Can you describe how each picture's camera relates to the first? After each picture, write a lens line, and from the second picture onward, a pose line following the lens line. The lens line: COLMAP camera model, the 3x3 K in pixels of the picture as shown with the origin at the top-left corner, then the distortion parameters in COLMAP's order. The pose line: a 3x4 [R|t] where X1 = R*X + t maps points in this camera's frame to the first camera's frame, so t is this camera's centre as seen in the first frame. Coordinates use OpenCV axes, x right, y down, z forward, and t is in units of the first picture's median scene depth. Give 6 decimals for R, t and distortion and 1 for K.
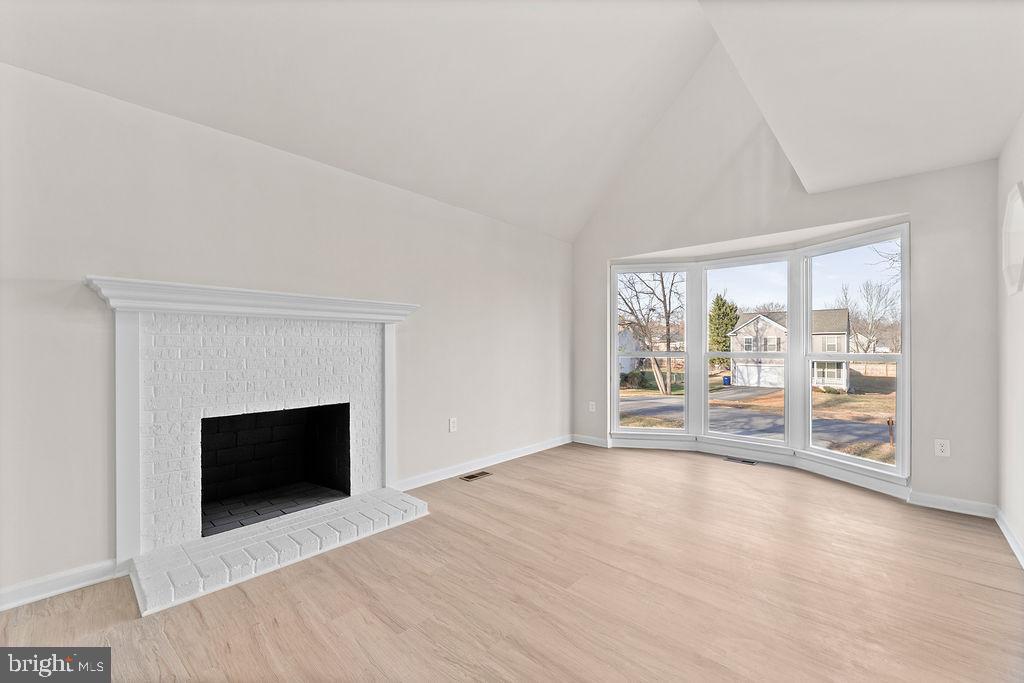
lens RADIAL K [[416.9, 0, 541.3], [0, 416.9, 347.2], [0, 0, 1]] dist [-0.000774, -0.000056]
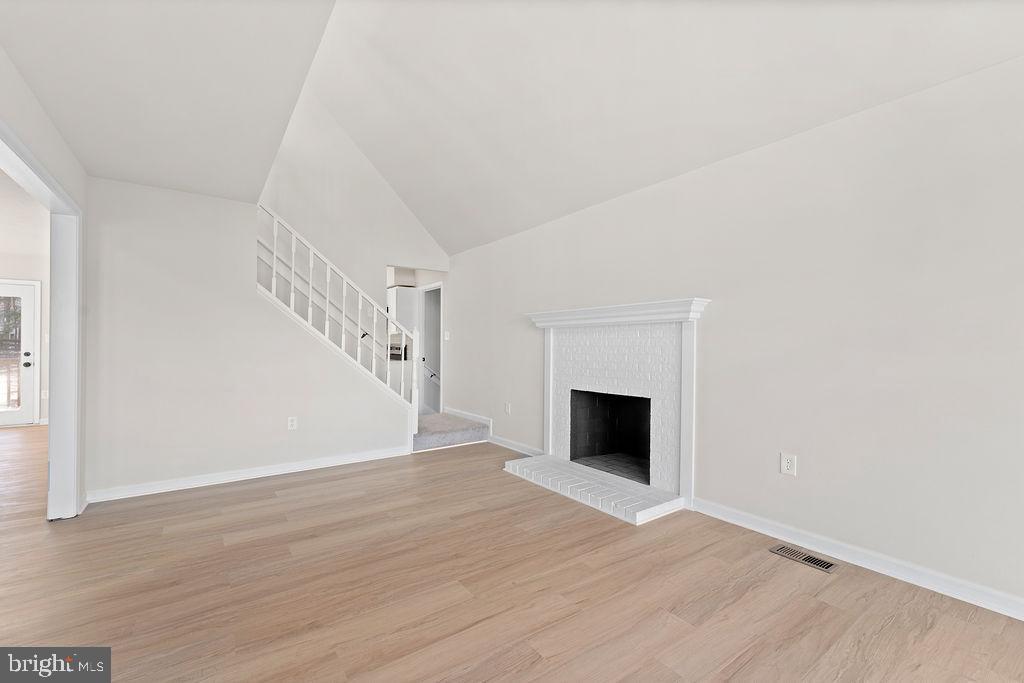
lens RADIAL K [[407.0, 0, 495.1], [0, 407.0, 346.7], [0, 0, 1]] dist [0.001021, 0.000069]
pose [[-0.241647, 0.001439, -0.970363, 0.617261], [-0.005310, 0.999982, 0.002805, -0.001030], [0.970350, 0.005831, -0.241635, 0.811512]]
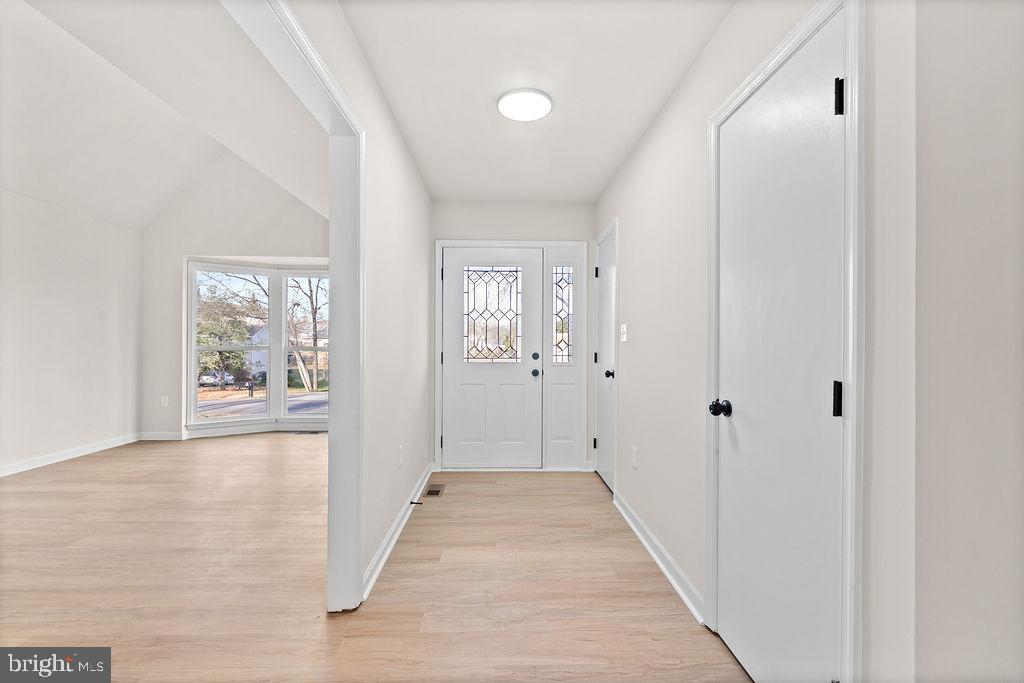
lens RADIAL K [[408.6, 0, 506.1], [0, 408.6, 344.4], [0, 0, 1]] dist [-0.001028, 0.000066]
pose [[0.752168, 0.005629, 0.658947, 0.142366], [-0.006271, 0.999979, -0.001384, 0.006005], [-0.658941, -0.003092, 0.752188, -0.401265]]
